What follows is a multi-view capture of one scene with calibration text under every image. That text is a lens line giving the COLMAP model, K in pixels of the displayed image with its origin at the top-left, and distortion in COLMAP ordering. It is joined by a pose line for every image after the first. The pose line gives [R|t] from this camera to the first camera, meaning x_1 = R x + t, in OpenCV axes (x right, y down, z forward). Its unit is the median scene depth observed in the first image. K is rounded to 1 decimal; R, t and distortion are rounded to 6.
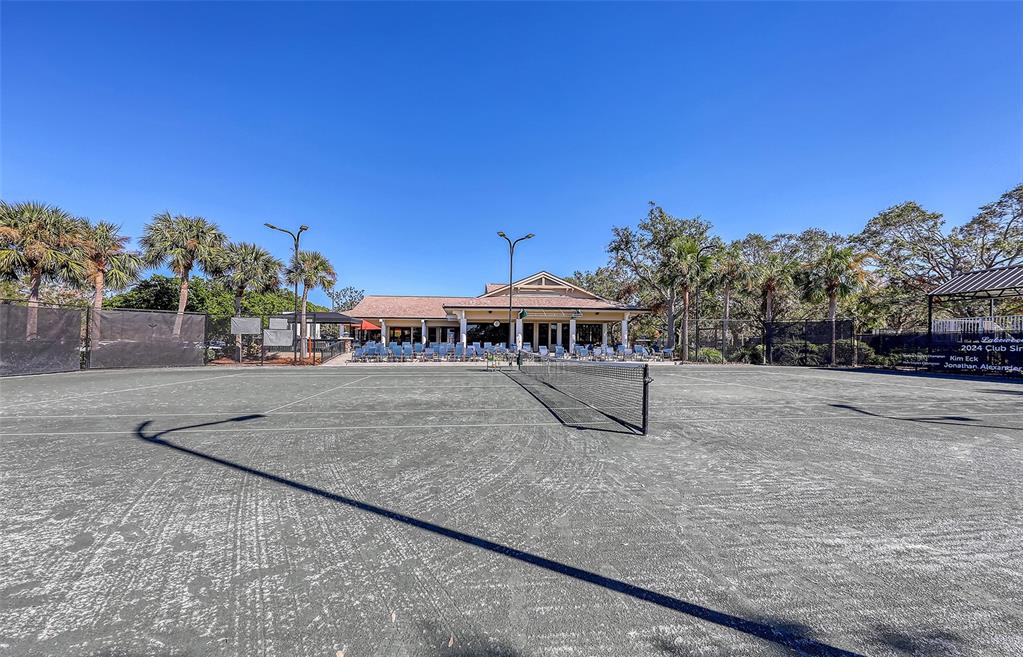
lens RADIAL K [[378.1, 0, 510.8], [0, 378.1, 344.5], [0, 0, 1]] dist [-0.001644, -0.000386]
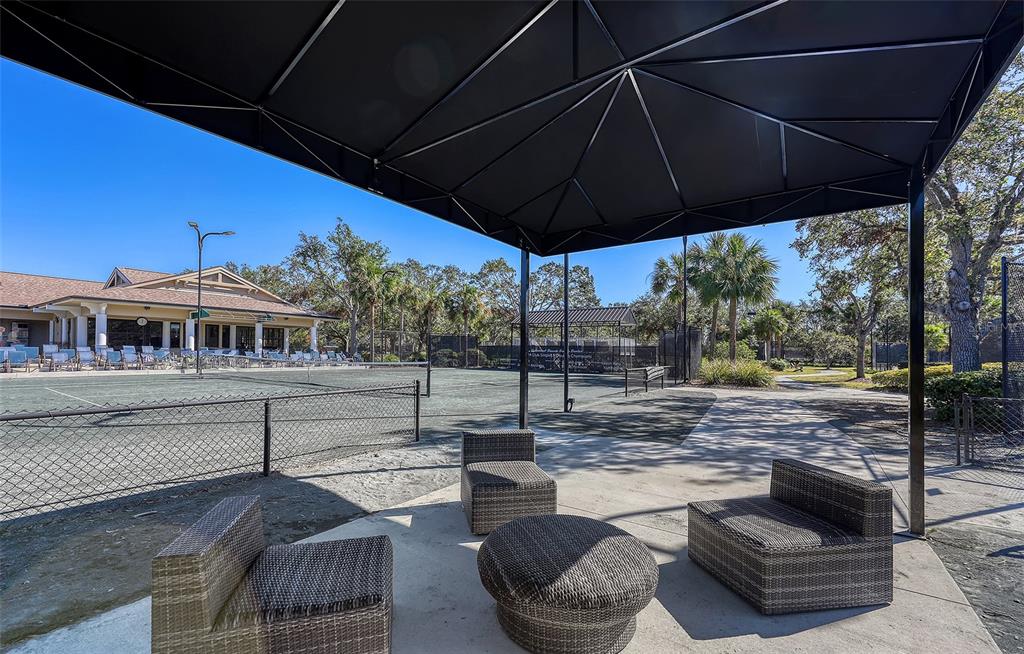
lens RADIAL K [[769.2, 0, 512.0], [0, 769.2, 327.0], [0, 0, 1]] dist [0.001156, 0.000570]
pose [[0.636489, 0.032435, 0.770604, -1.143825], [-0.011442, 0.999403, -0.032615, -0.001870], [-0.771201, 0.011942, 0.636480, -0.884275]]
